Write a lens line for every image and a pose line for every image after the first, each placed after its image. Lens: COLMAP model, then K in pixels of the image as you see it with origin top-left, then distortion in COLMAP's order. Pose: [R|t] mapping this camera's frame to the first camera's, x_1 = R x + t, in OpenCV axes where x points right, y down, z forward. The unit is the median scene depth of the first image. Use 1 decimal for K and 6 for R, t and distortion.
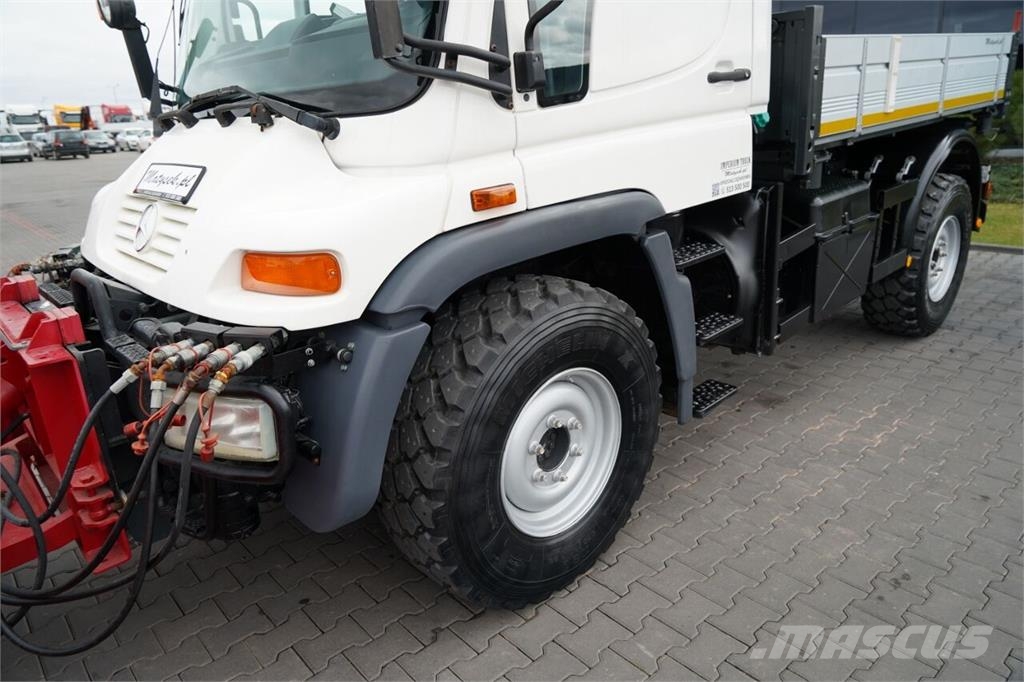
lens RADIAL K [[685.4, 0, 514.5], [0, 685.4, 337.0], [0, 0, 1]] dist [-0.007444, 0.004738]
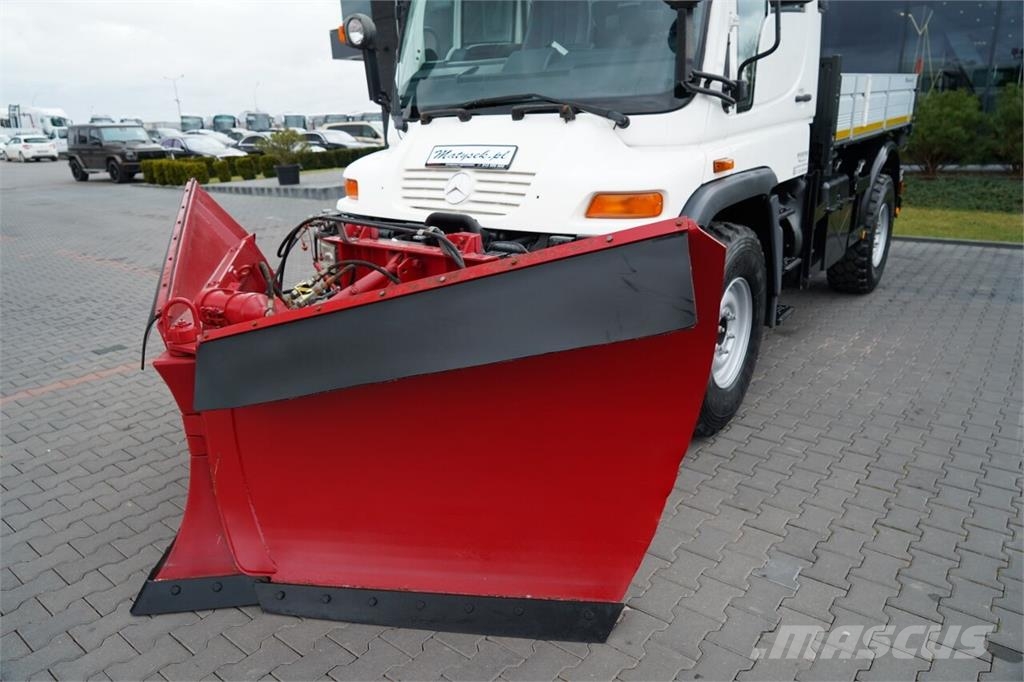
lens RADIAL K [[685.4, 0, 514.5], [0, 685.4, 337.0], [0, 0, 1]] dist [-0.007444, 0.004738]
pose [[0.985213, -0.027785, 0.169064, -0.524259], [0.031923, 0.999252, -0.021808, 0.150909], [-0.168331, 0.026882, 0.985364, -0.353632]]
